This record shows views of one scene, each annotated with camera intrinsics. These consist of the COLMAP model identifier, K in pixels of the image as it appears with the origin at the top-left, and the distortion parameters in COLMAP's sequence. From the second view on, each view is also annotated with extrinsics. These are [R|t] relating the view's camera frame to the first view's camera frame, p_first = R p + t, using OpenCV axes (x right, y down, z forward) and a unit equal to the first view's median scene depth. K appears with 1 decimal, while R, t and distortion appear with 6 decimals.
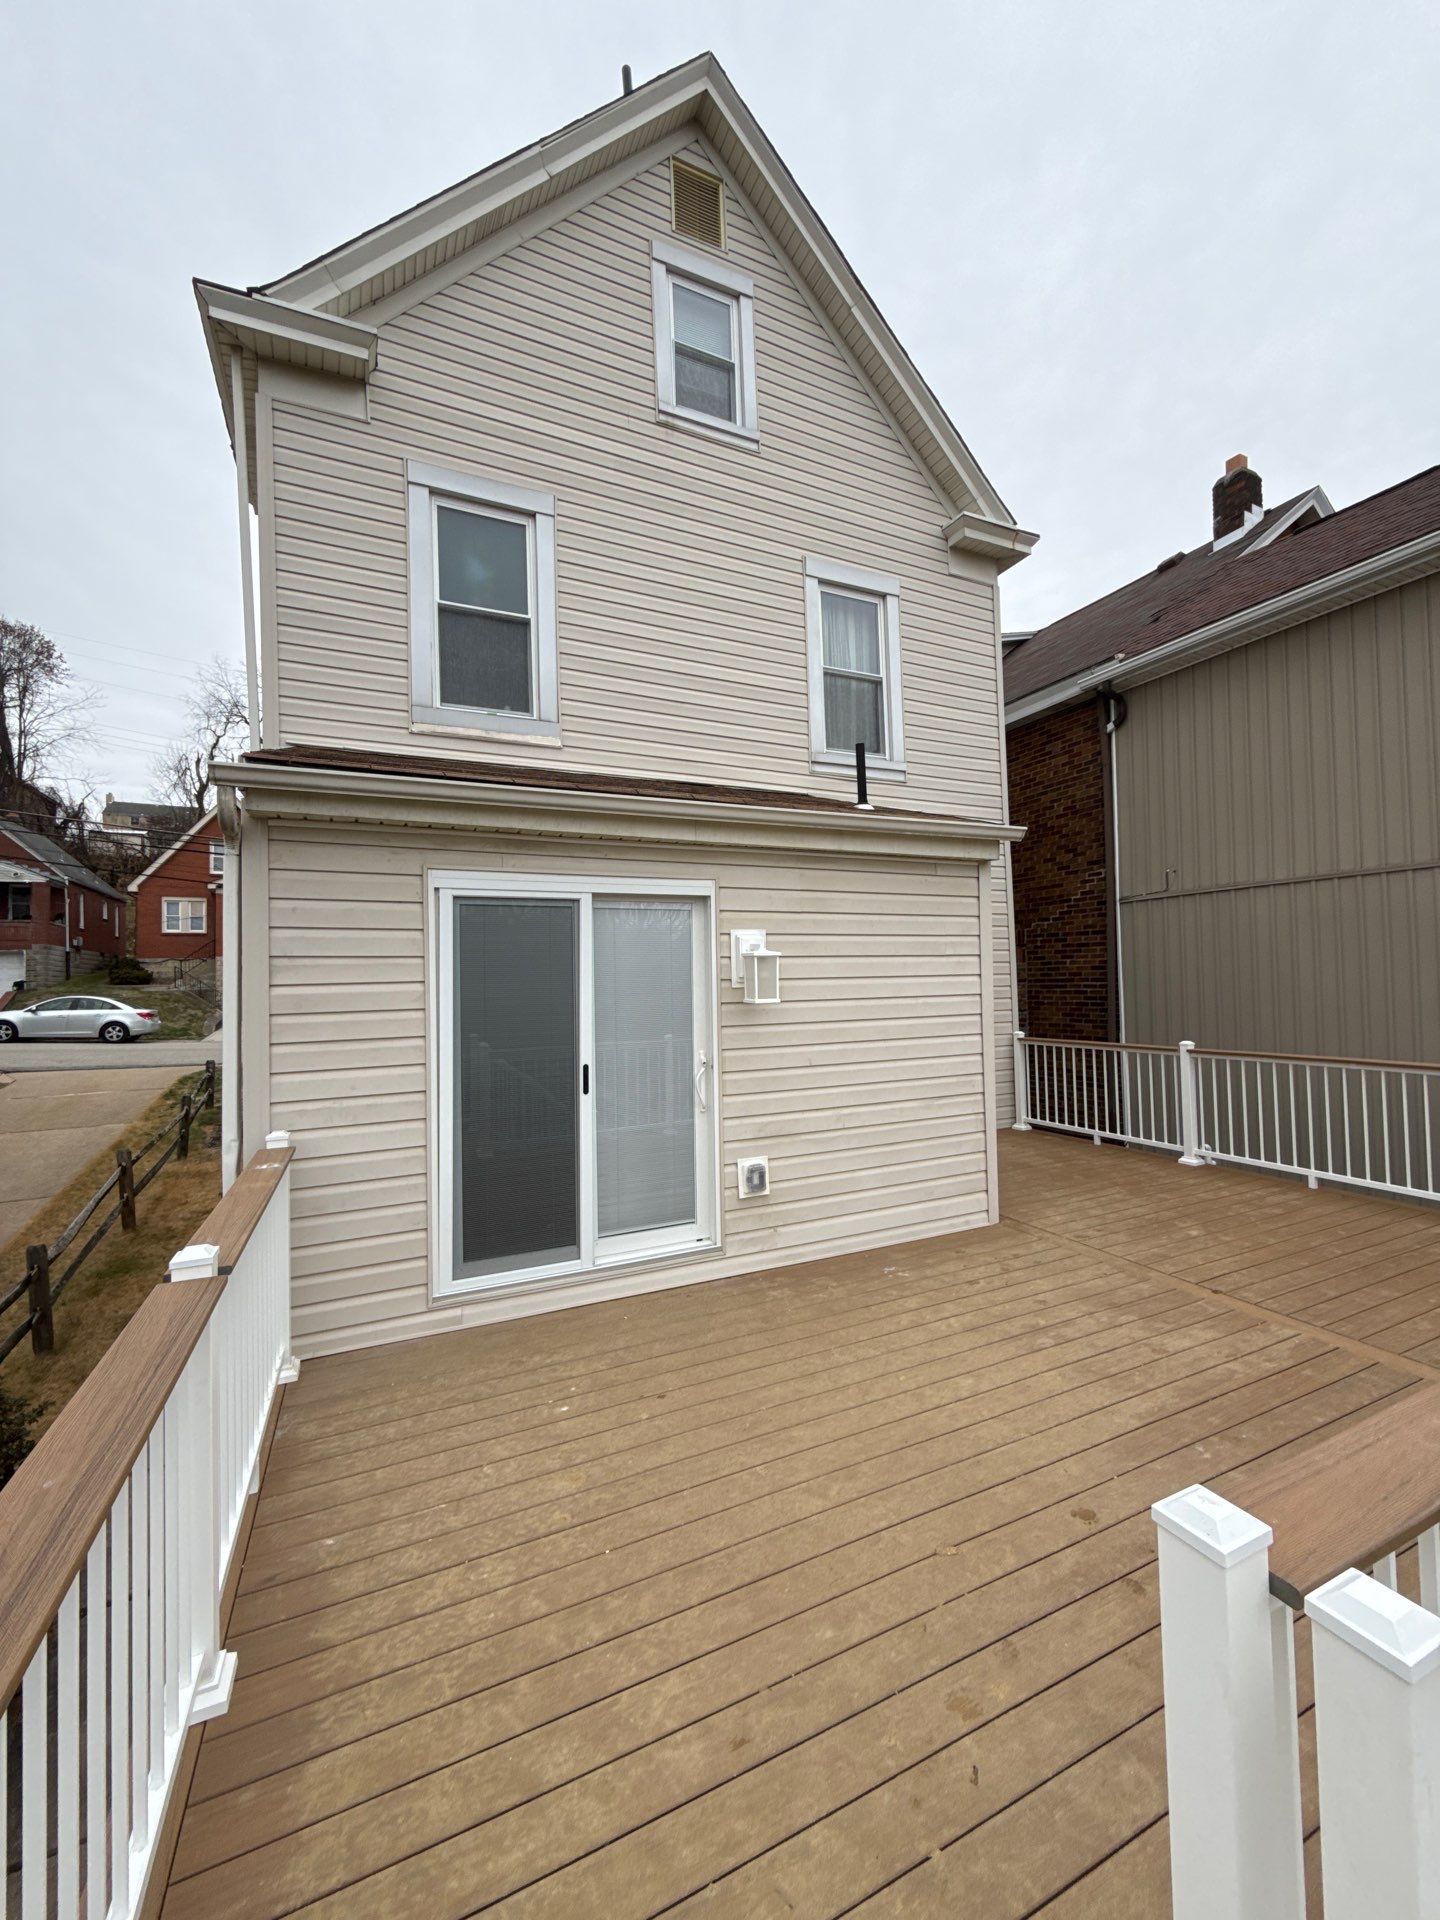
lens RADIAL K [[762.9, 0, 719.1], [0, 762.9, 962.1], [0, 0, 1]] dist [-0.001172, -0.000117]
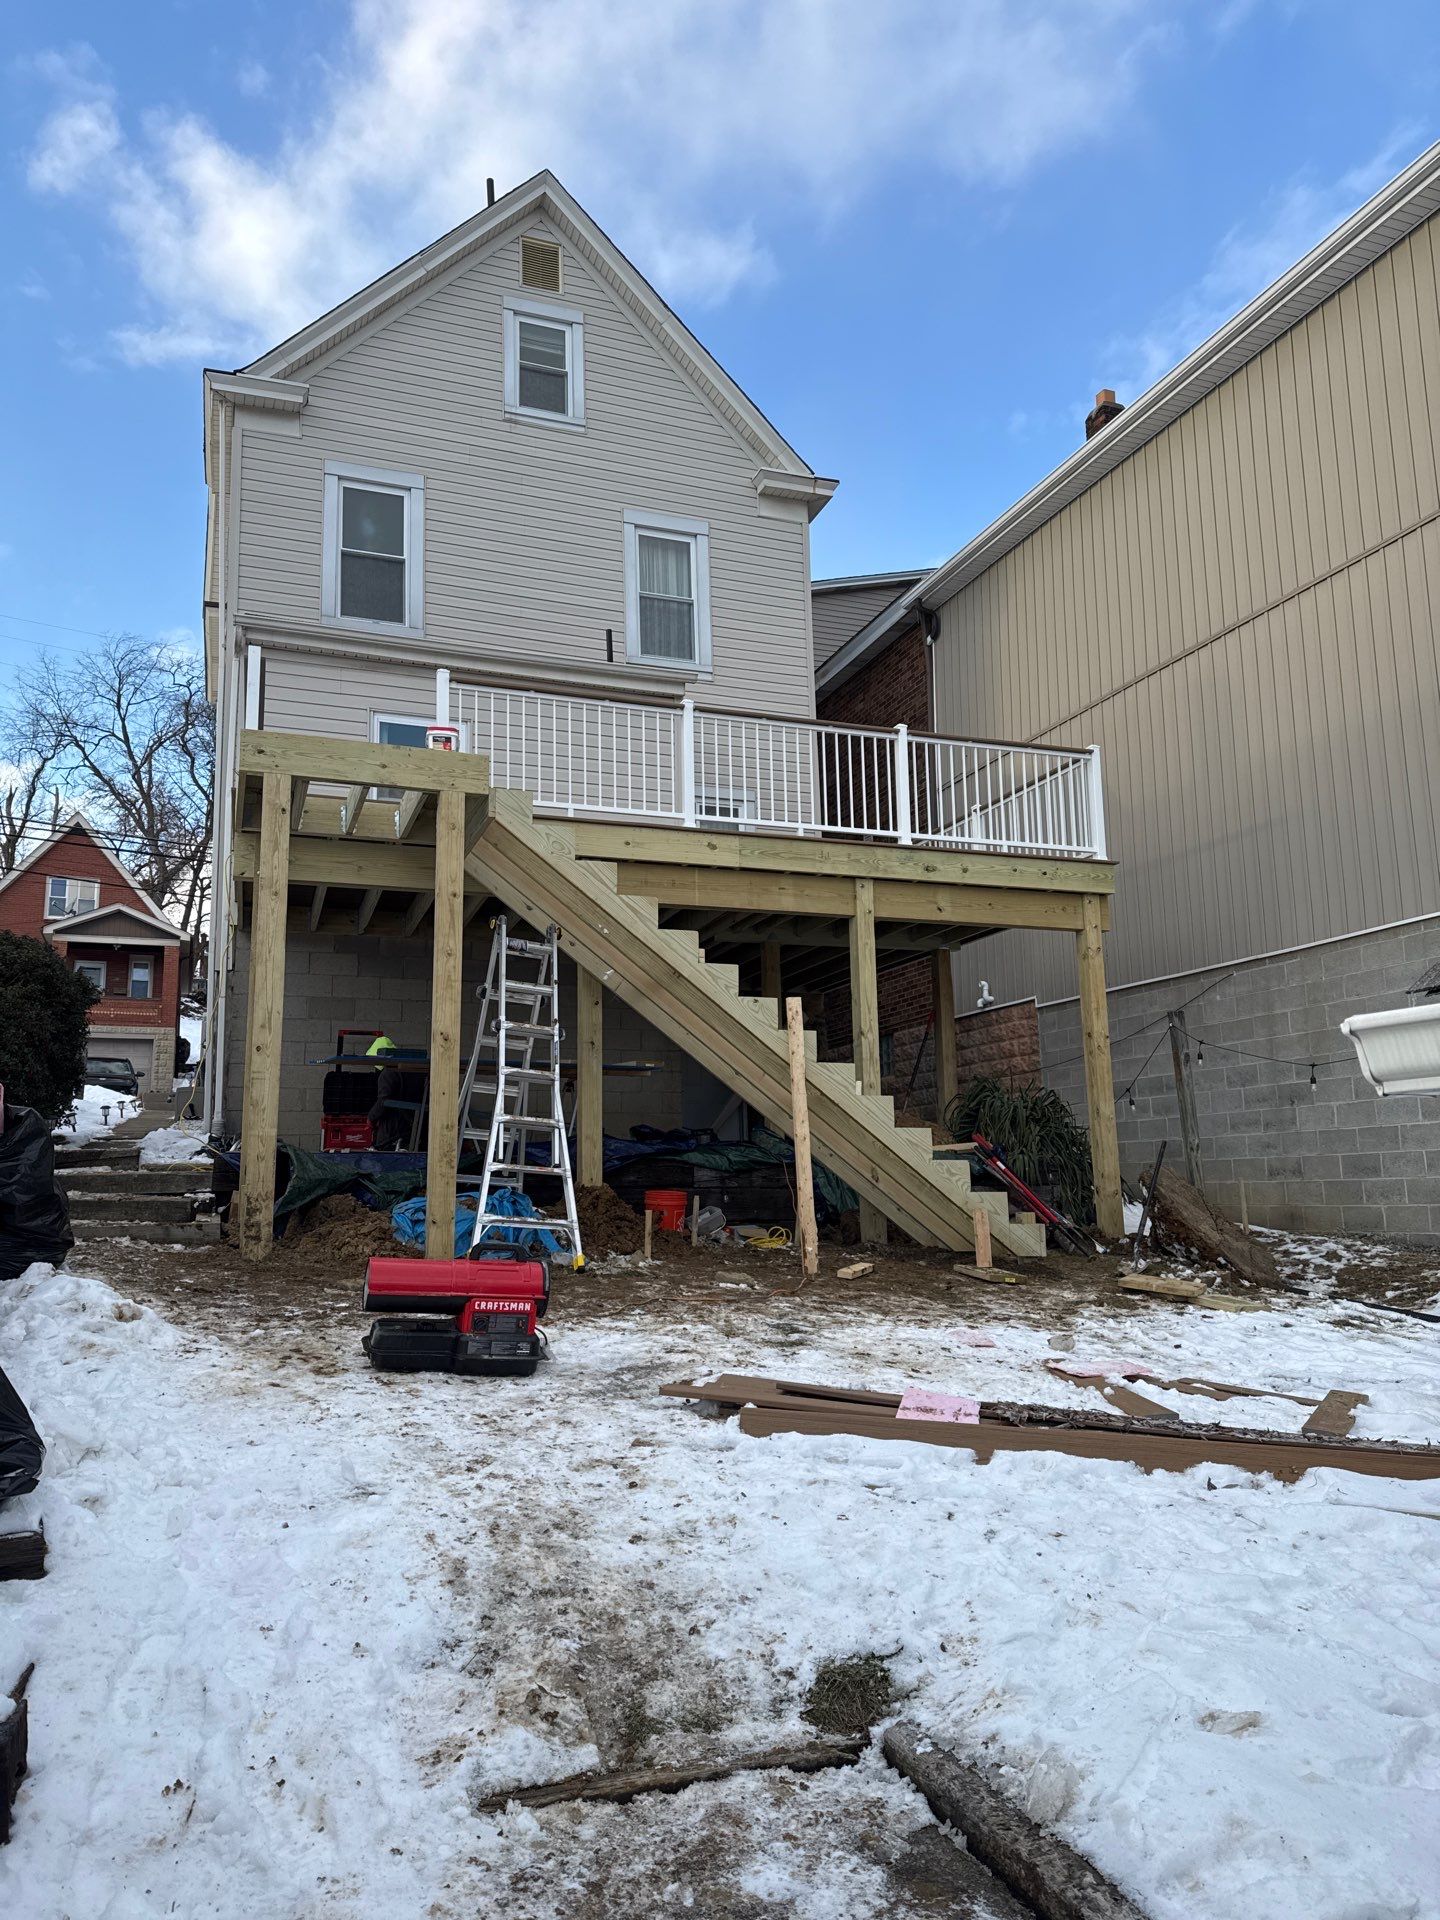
lens RADIAL K [[1345.8, 0, 710.0], [0, 1345.8, 975.1], [0, 0, 1]] dist [0.055558, -0.063968]
pose [[0.996011, -0.008663, -0.088809, 0.480735], [-0.003972, 0.989985, -0.141115, 0.601547], [0.089142, 0.140905, 0.986002, -1.191353]]
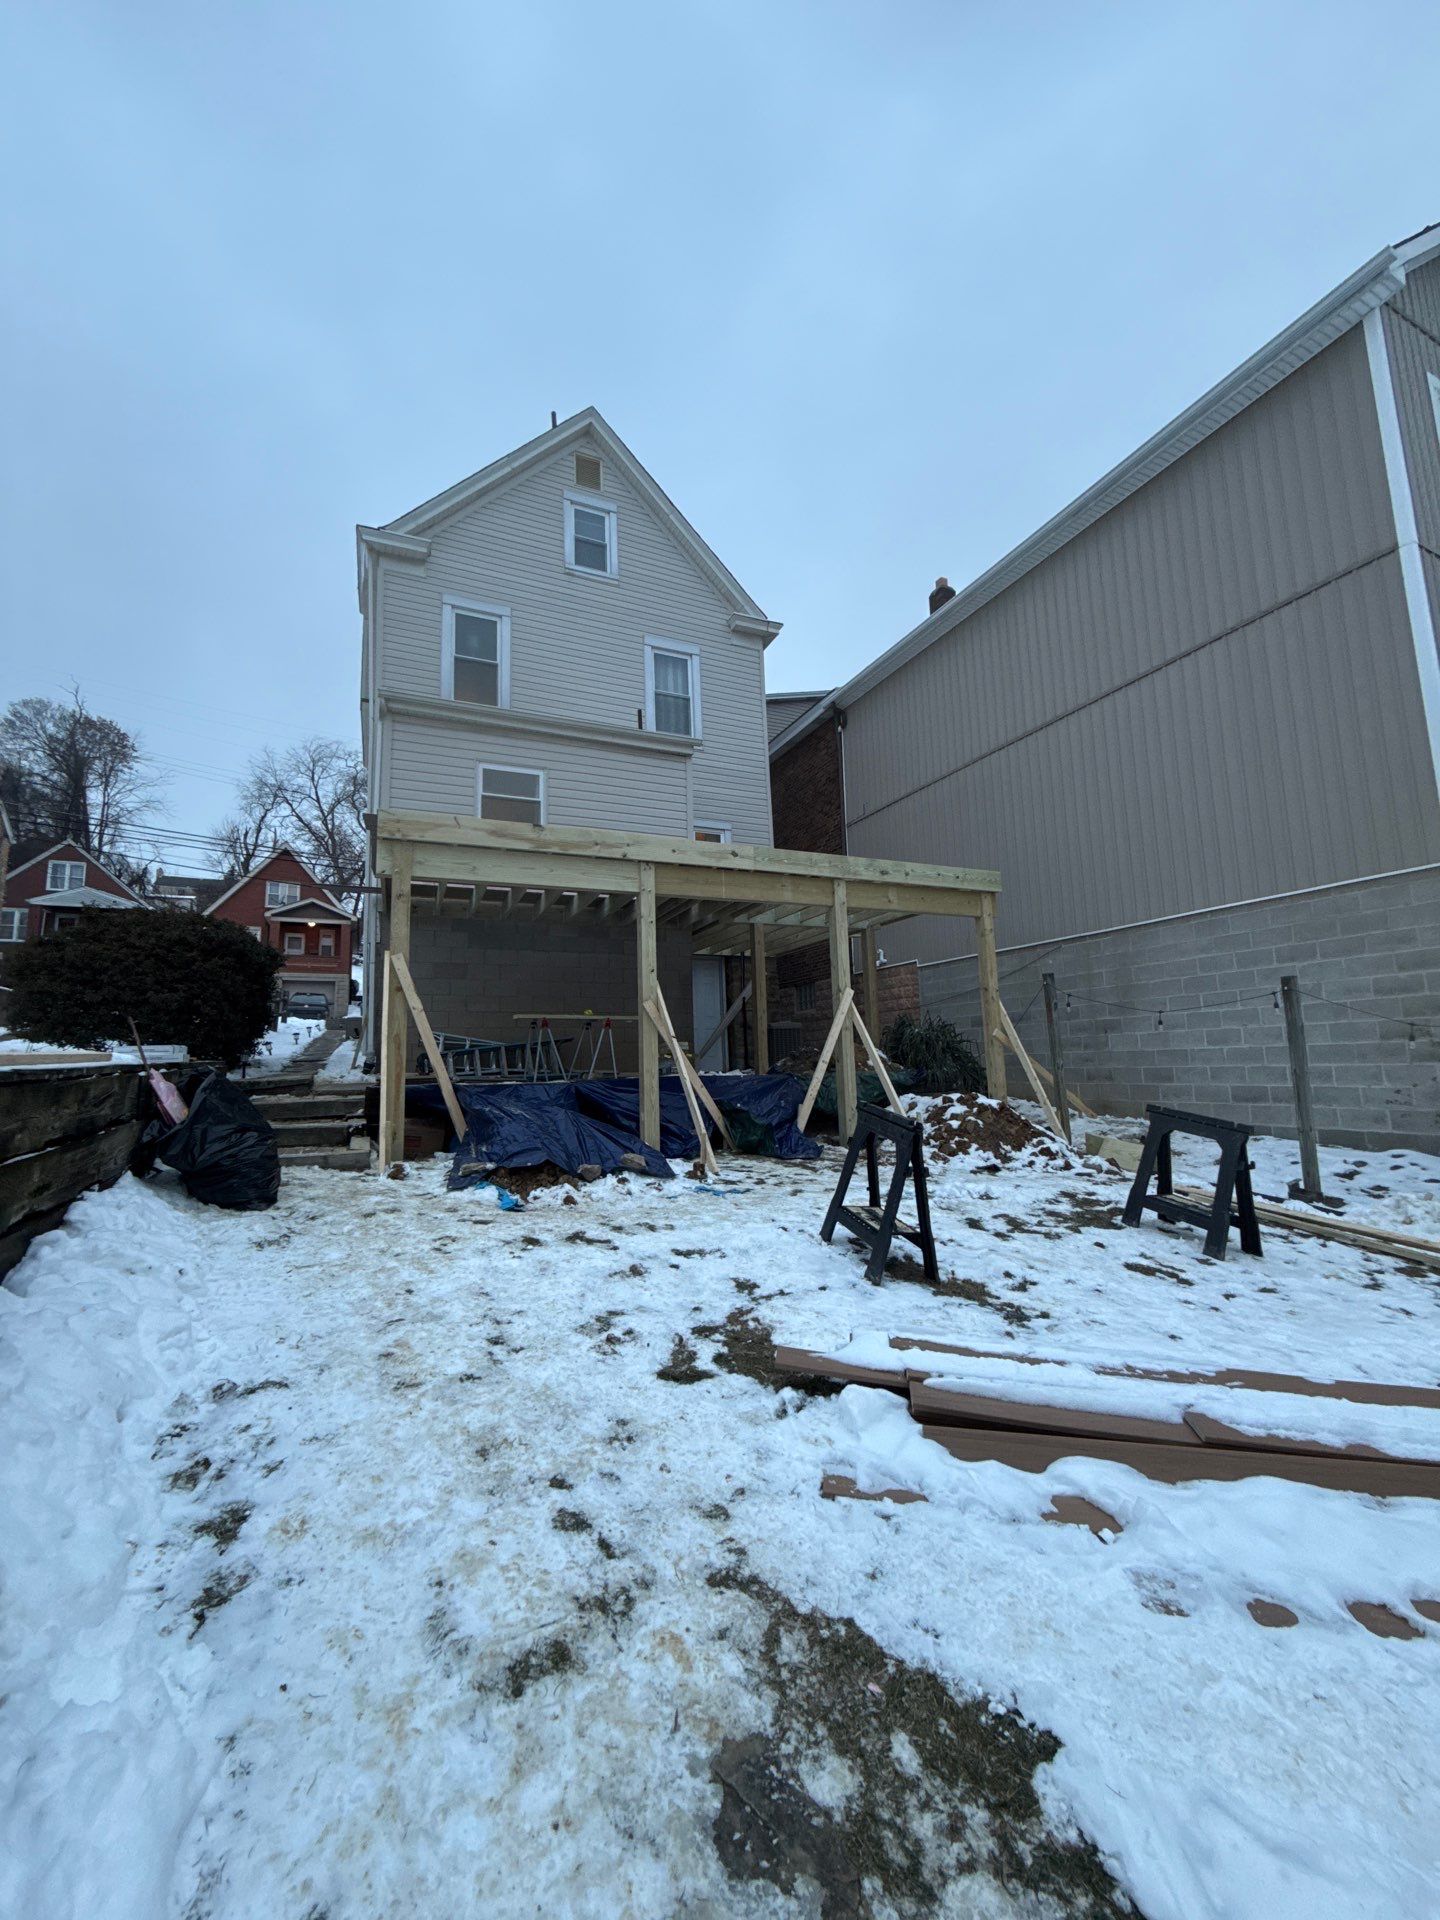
lens RADIAL K [[762.9, 0, 719.3], [0, 762.9, 964.1], [0, 0, 1]] dist [-0.001172, -0.000117]
pose [[0.999842, -0.008239, -0.015756, 0.346398], [0.006457, 0.993912, -0.109986, 0.542462], [0.016566, 0.109866, 0.993808, -0.878789]]
